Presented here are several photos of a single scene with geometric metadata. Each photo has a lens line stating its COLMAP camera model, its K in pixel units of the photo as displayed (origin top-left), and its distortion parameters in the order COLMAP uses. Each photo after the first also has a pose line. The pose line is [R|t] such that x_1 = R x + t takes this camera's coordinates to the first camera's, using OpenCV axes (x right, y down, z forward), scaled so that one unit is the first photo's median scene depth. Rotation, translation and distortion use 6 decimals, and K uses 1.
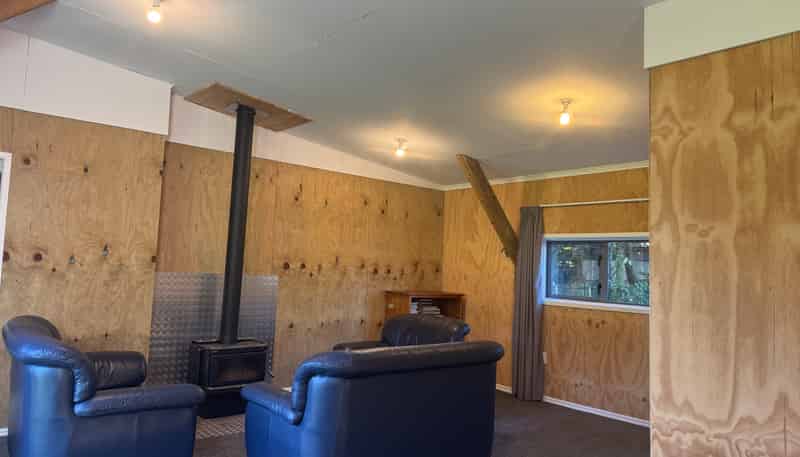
lens RADIAL K [[564.9, 0, 398.9], [0, 564.9, 214.4], [0, 0, 1]] dist [0.104149, -0.129498]
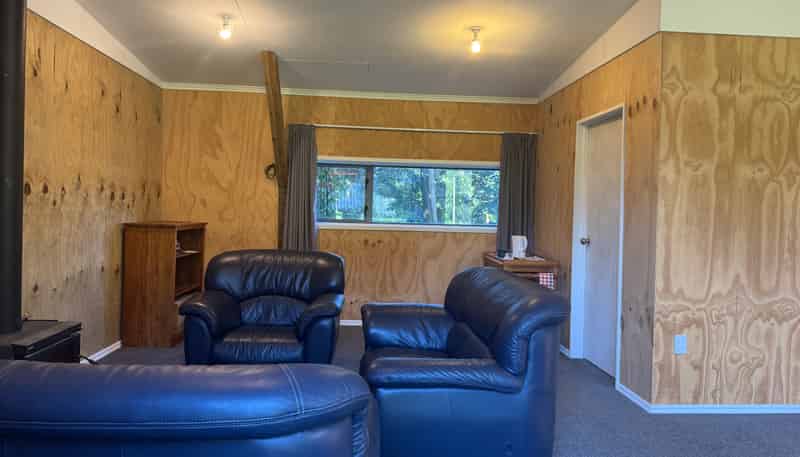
lens RADIAL K [[564.9, 0, 398.9], [0, 564.9, 214.4], [0, 0, 1]] dist [0.104149, -0.129498]
pose [[0.583961, -0.036042, 0.810981, -0.928111], [-0.079628, 0.991653, 0.101409, 0.054899], [-0.807867, -0.123796, 0.576217, 0.716161]]
